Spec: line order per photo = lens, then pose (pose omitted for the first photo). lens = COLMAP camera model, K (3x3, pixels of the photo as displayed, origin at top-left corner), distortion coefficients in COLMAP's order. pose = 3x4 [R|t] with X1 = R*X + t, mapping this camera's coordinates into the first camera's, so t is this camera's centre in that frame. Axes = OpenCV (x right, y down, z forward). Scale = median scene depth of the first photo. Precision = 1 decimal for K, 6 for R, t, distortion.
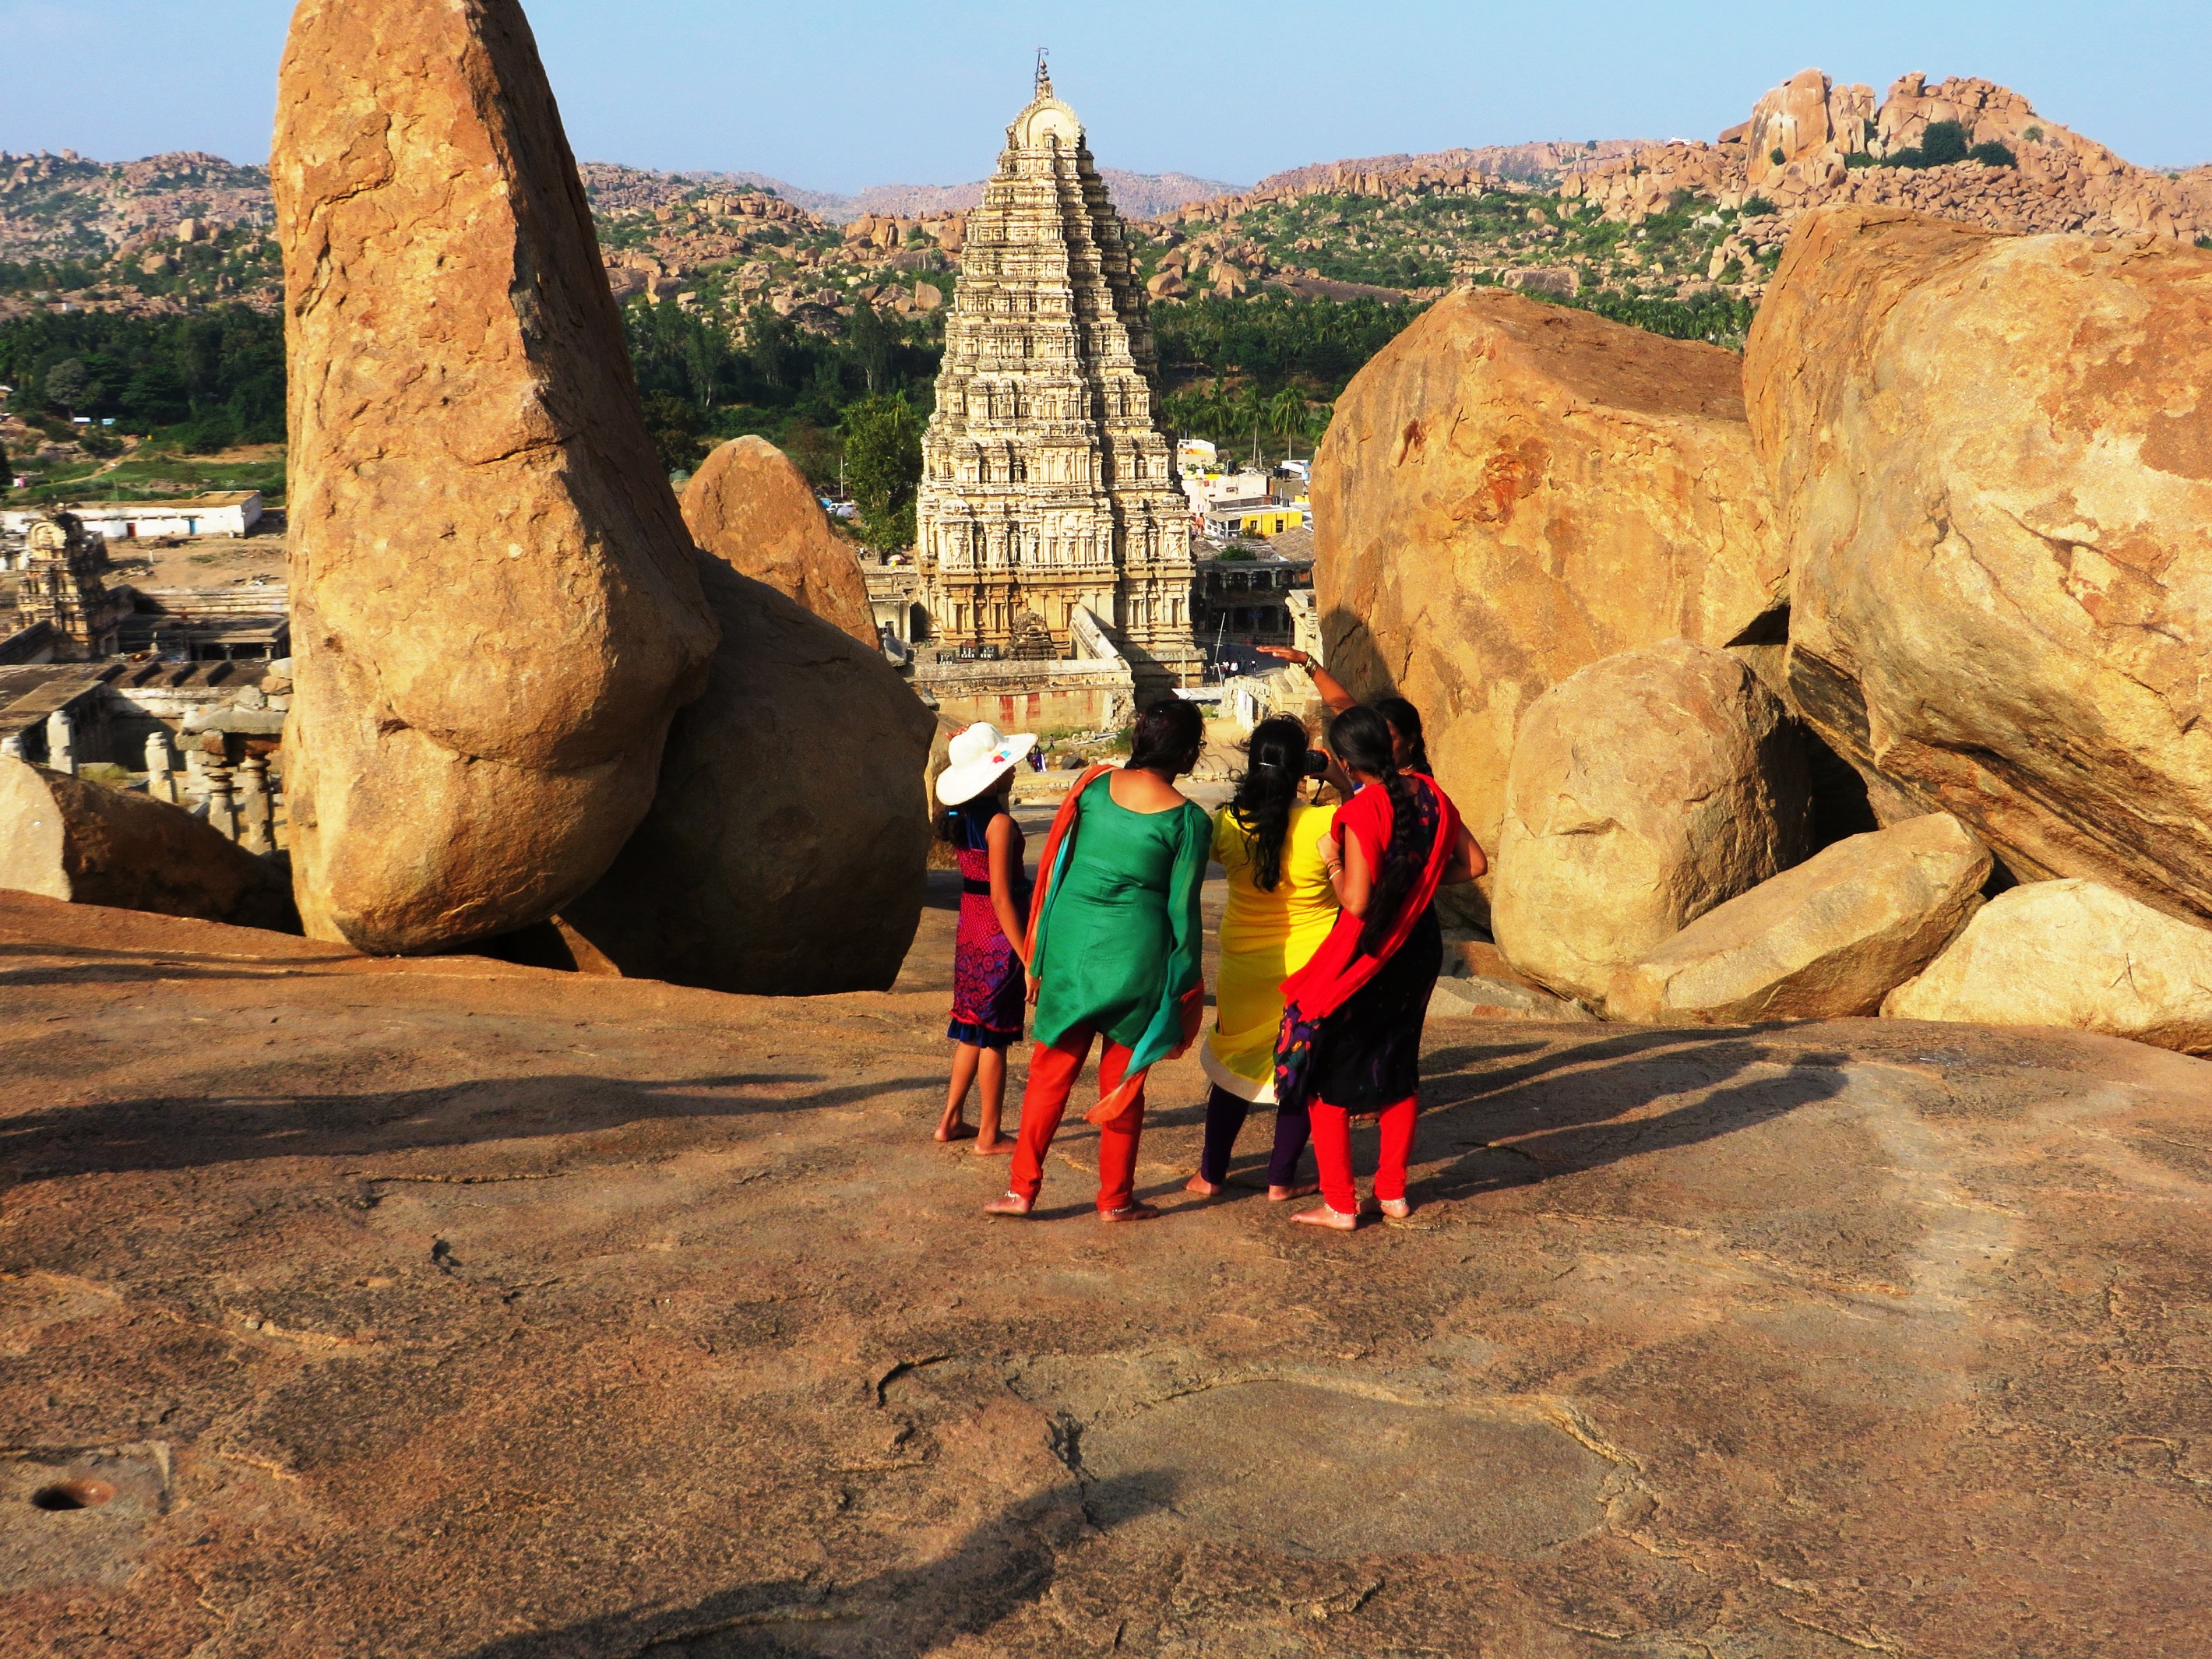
lens RADIAL K [[2600.4, 0, 1096.7], [0, 2600.4, 806.3], [0, 0, 1]] dist [0.007822, 0.000000]
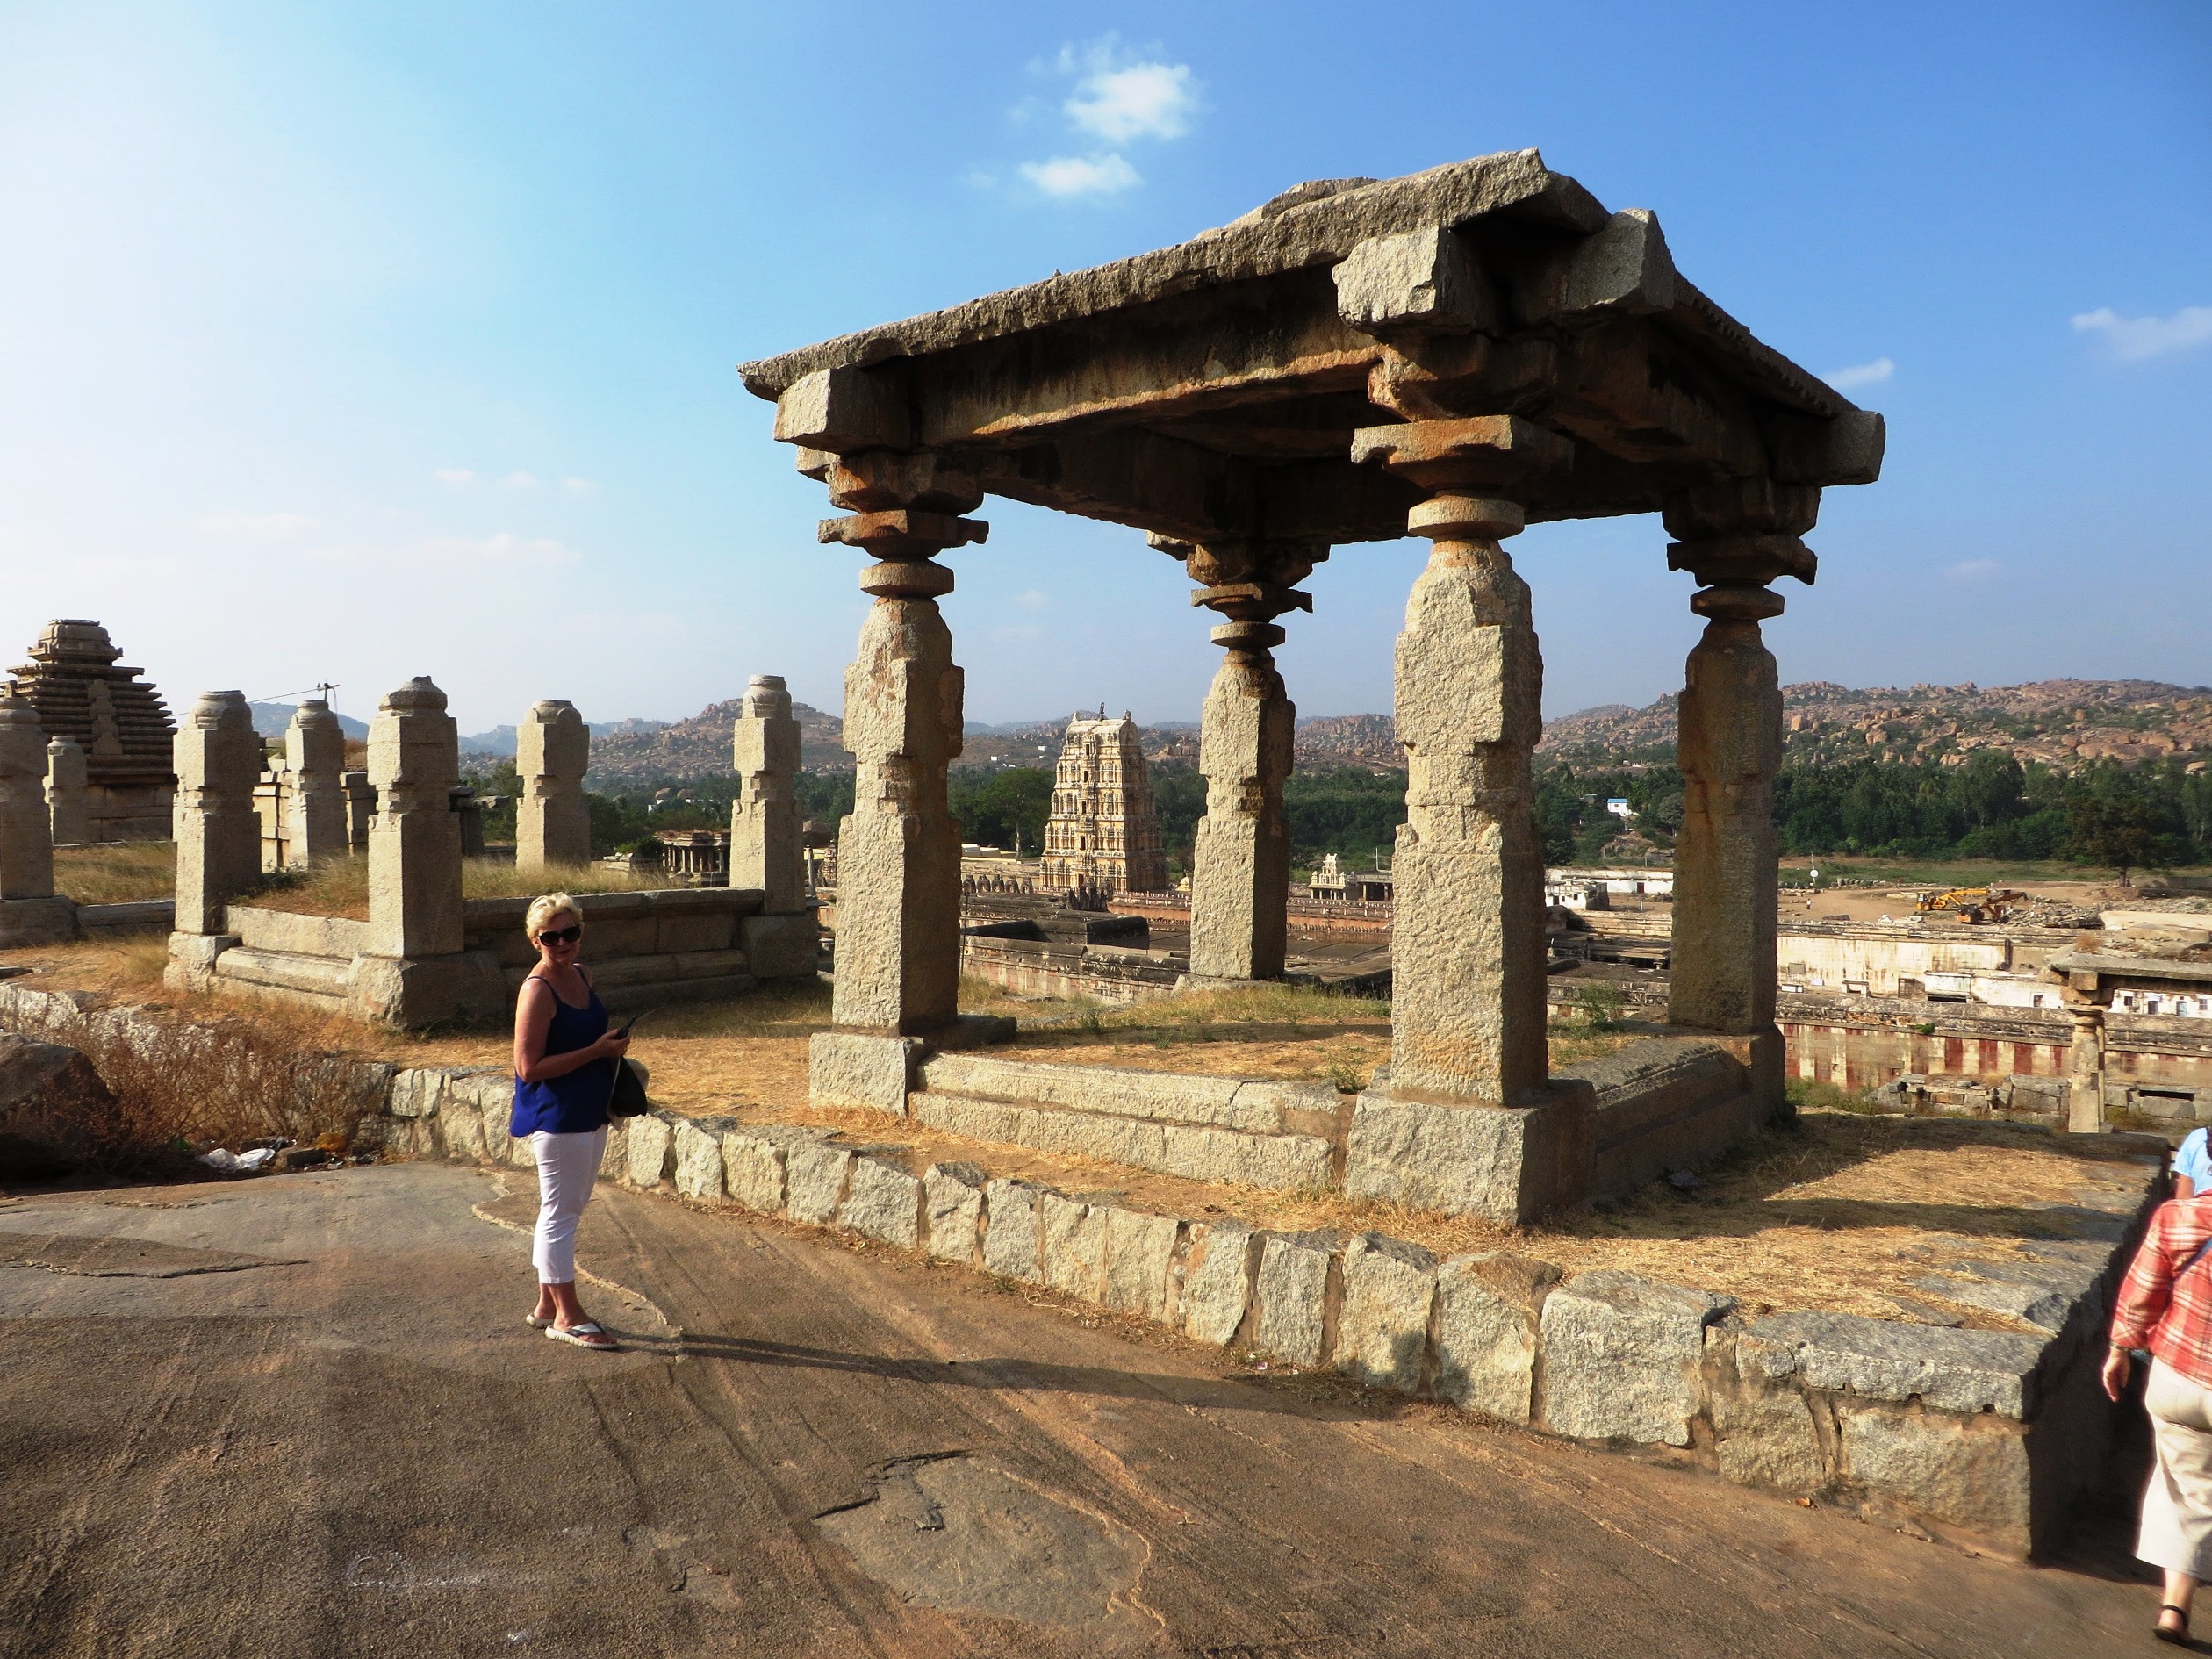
lens RADIAL K [[1647.1, 0, 1100.7], [0, 1647.1, 819.2], [0, 0, 1]] dist [-0.021233, 0.007123]
pose [[0.726362, 0.022793, -0.686934, -0.008183], [-0.146944, 0.981491, -0.122811, -0.000126], [0.671421, 0.190146, 0.716267, 0.307550]]
